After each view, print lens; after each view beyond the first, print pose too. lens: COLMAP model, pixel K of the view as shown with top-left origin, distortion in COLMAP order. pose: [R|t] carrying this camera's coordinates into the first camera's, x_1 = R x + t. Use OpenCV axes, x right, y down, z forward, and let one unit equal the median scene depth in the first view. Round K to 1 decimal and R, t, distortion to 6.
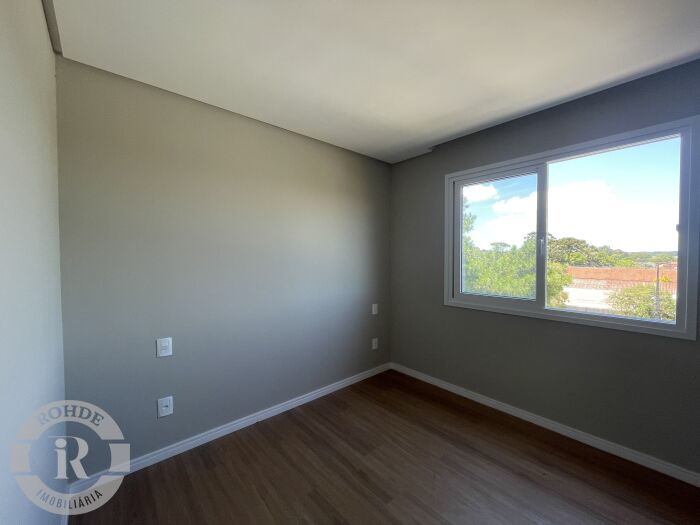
lens RADIAL K [[289.1, 0, 350.0], [0, 289.1, 262.5], [0, 0, 1]] dist [-0.000001, -0.000155]
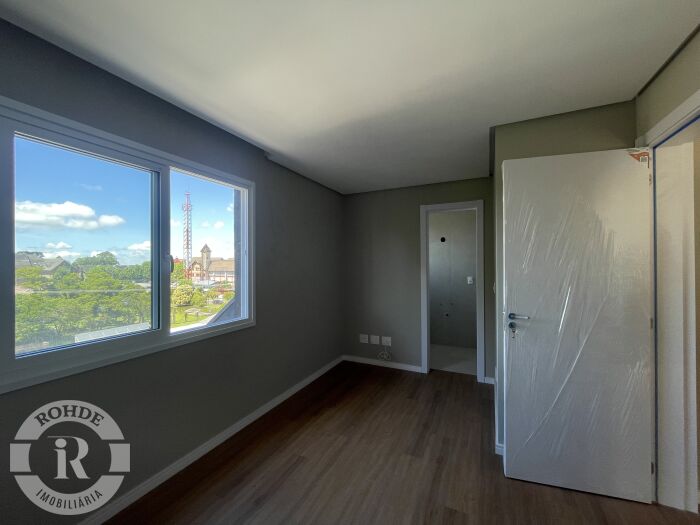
lens RADIAL K [[289.1, 0, 350.0], [0, 289.1, 262.5], [0, 0, 1]] dist [-0.000001, -0.000155]
pose [[-0.393275, 0.024371, 0.919098, -0.374410], [0.041355, 0.999106, -0.008797, -0.029071], [-0.918490, 0.034549, -0.393931, 0.954766]]
